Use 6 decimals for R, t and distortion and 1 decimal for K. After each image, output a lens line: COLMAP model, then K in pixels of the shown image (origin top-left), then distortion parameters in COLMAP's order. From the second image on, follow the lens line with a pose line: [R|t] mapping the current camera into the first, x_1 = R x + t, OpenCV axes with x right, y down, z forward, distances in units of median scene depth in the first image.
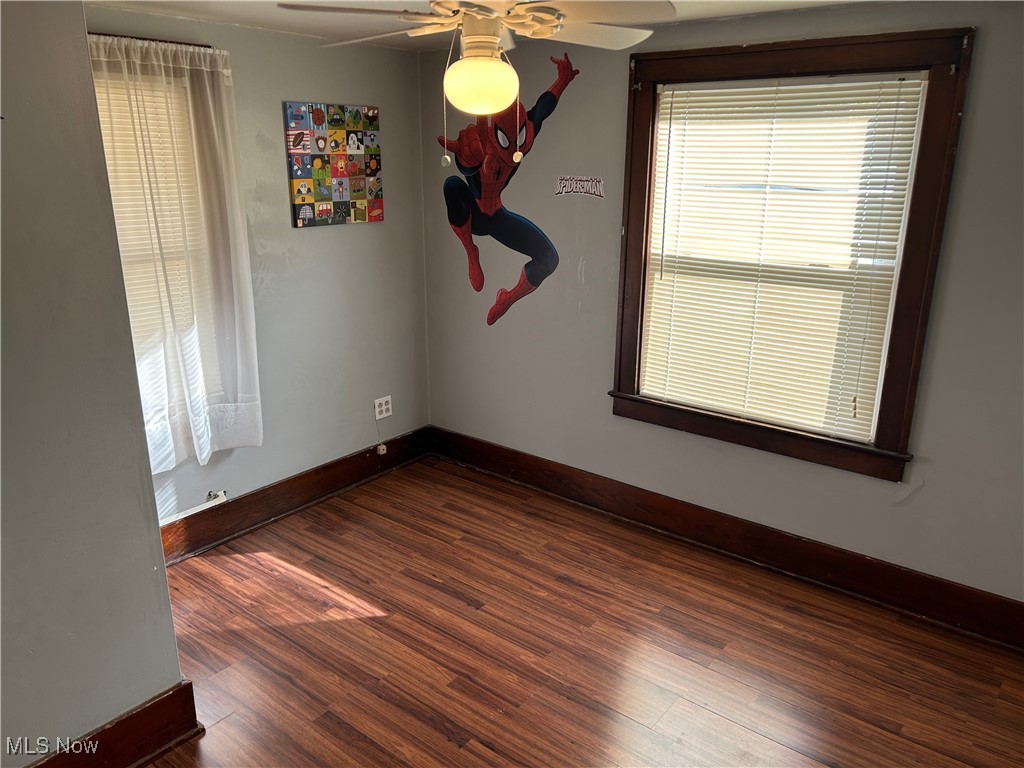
lens RADIAL K [[780.6, 0, 513.5], [0, 780.6, 386.6], [0, 0, 1]] dist [0.035172, 0.004181]
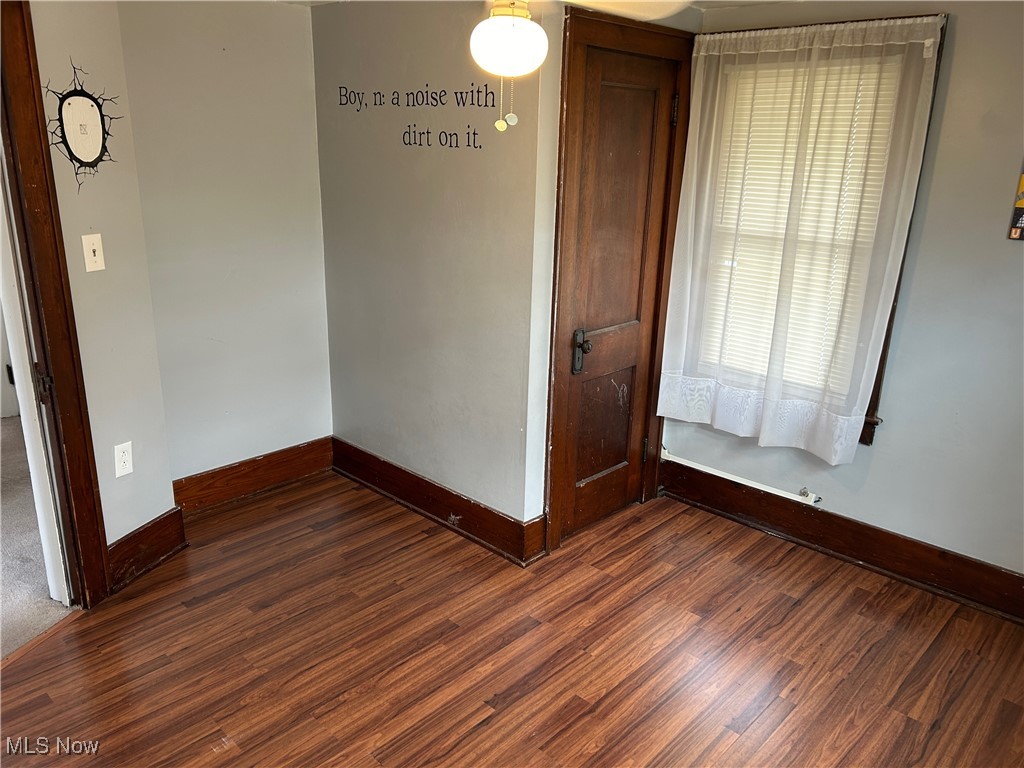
lens RADIAL K [[780.6, 0, 506.0], [0, 780.6, 383.0], [0, 0, 1]] dist [0.035172, 0.004181]
pose [[-0.087311, 0.289785, -0.953101, 0.749527], [-0.316297, 0.899183, 0.302367, -0.223336], [0.944634, 0.327863, 0.013150, 0.833837]]
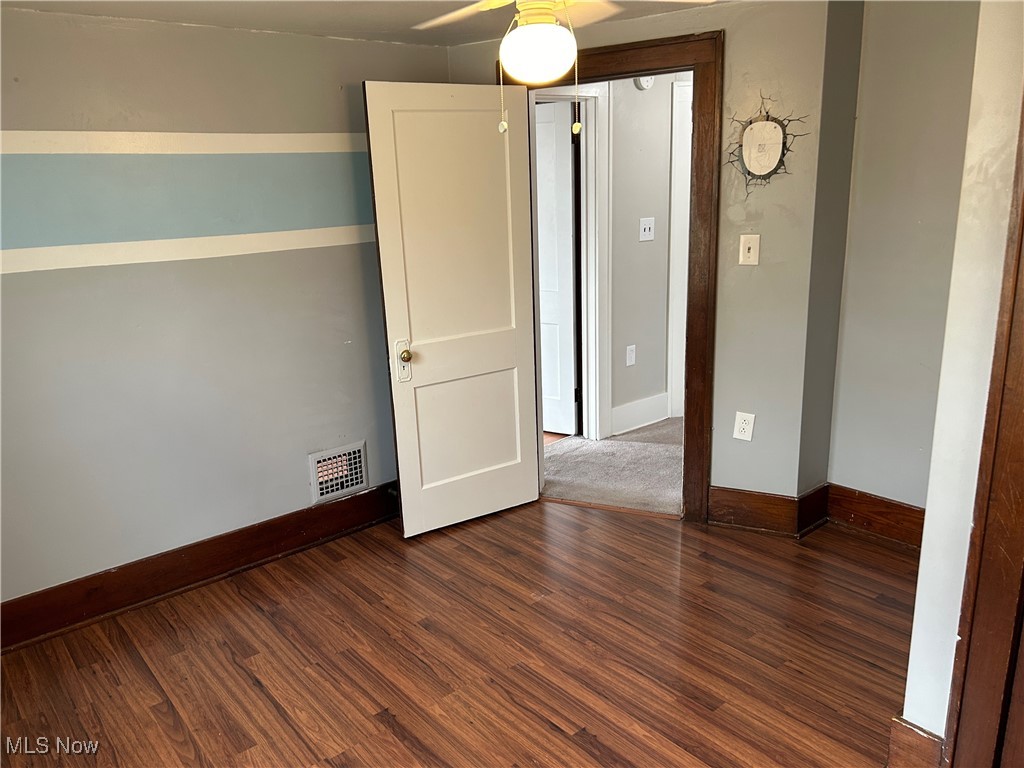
lens RADIAL K [[780.6, 0, 504.0], [0, 780.6, 387.8], [0, 0, 1]] dist [0.035172, 0.004181]
pose [[-0.979239, -0.017062, 0.201991, -0.153654], [0.094467, 0.843225, 0.529196, -0.412827], [-0.179353, 0.537291, -0.824106, 1.525374]]
